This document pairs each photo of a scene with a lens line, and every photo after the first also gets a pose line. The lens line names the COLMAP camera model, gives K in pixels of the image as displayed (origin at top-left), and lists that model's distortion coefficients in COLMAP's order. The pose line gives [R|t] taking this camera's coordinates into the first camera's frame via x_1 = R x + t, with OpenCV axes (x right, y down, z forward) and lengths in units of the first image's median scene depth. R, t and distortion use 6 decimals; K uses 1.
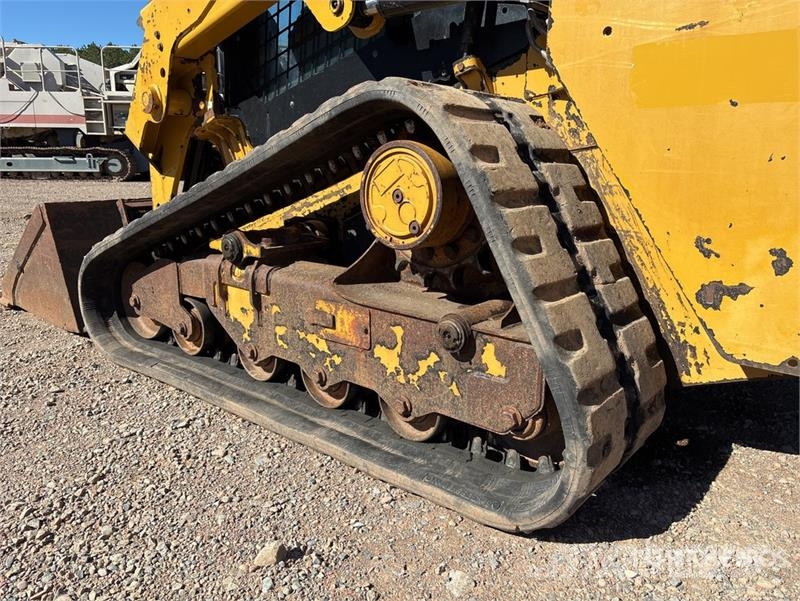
lens RADIAL K [[618.2, 0, 394.2], [0, 618.2, 294.3], [0, 0, 1]] dist [0.075798, -0.037758]
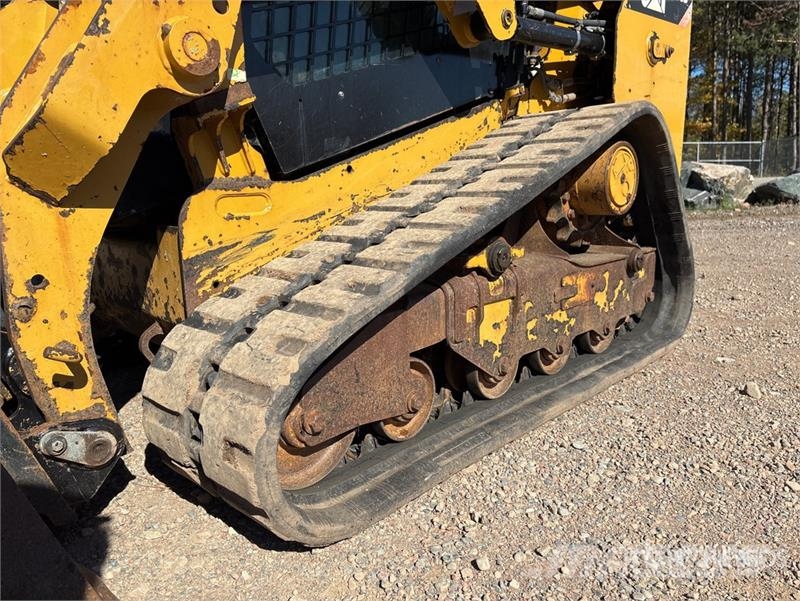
lens RADIAL K [[618.2, 0, 403.0], [0, 618.2, 294.2], [0, 0, 1]] dist [0.075798, -0.037758]
pose [[0.071978, -0.198374, 0.977480, -1.288182], [0.249103, 0.952540, 0.174970, -0.239220], [-0.965799, 0.230899, 0.117978, 1.166153]]
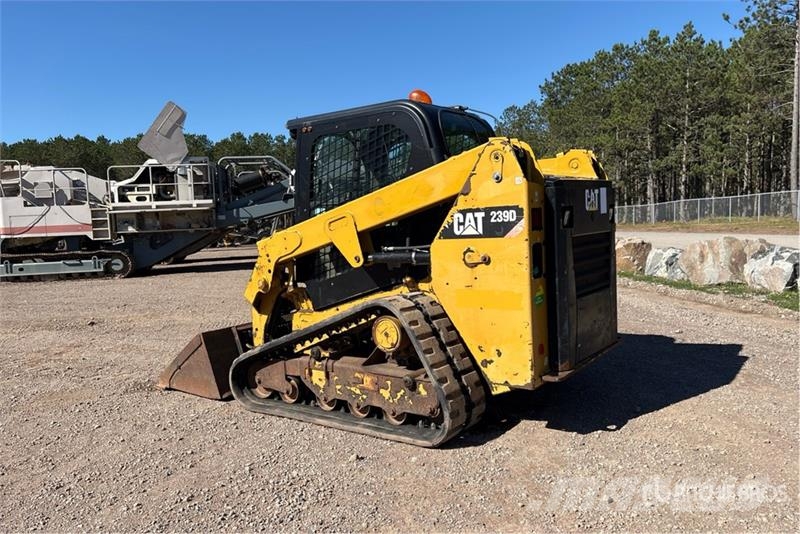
lens RADIAL K [[623.1, 0, 401.0], [0, 623.1, 260.0], [0, 0, 1]] dist [0.068103, -0.058059]
pose [[0.995986, -0.058866, 0.067434, -0.083669], [0.068560, 0.986018, -0.151884, -0.045482], [-0.057550, 0.155898, 0.986095, -1.599731]]
